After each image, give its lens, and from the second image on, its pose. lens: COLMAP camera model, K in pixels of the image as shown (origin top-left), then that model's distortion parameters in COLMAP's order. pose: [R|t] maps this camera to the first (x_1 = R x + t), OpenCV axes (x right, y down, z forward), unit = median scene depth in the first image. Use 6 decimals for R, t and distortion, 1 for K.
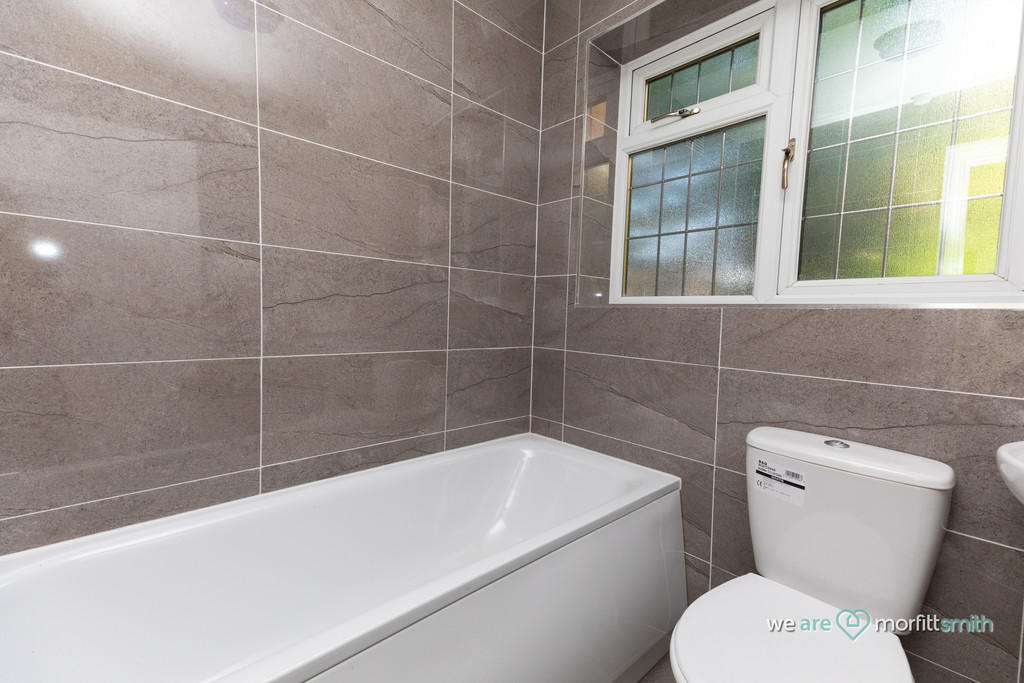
lens RADIAL K [[442.6, 0, 513.4], [0, 442.6, 340.6], [0, 0, 1]] dist [0.043066, -0.001173]
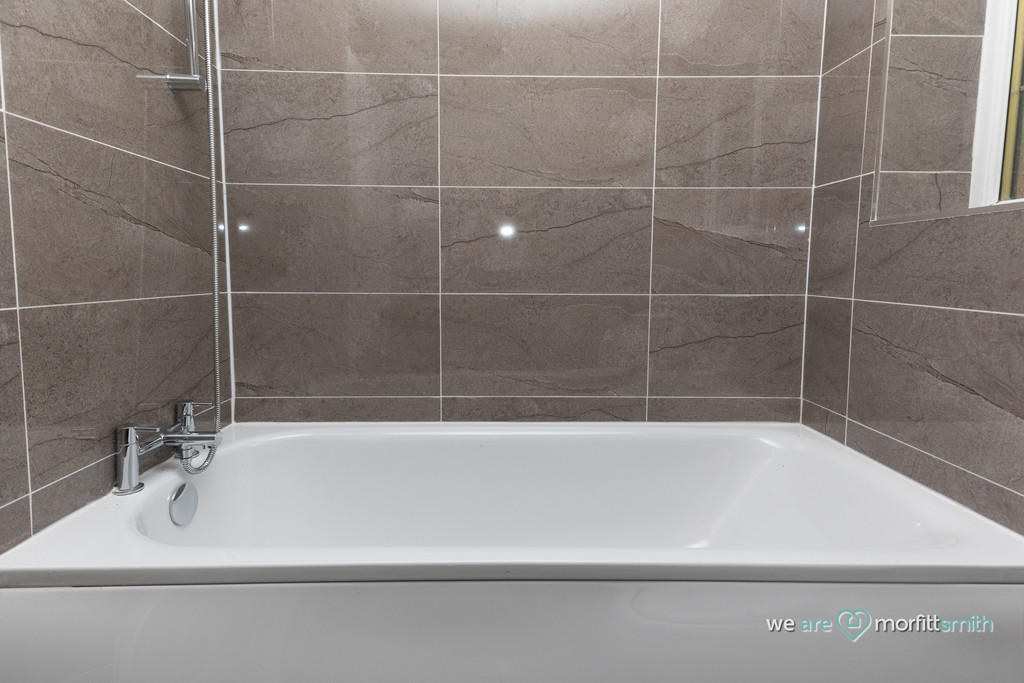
lens RADIAL K [[498.6, 0, 502.3], [0, 498.6, 310.8], [0, 0, 1]] dist [0.032274, -0.002570]
pose [[0.741324, 0.030118, -0.670471, 0.281969], [-0.021083, 0.999545, 0.021589, 0.040644], [0.670816, -0.001868, 0.741622, 0.182459]]
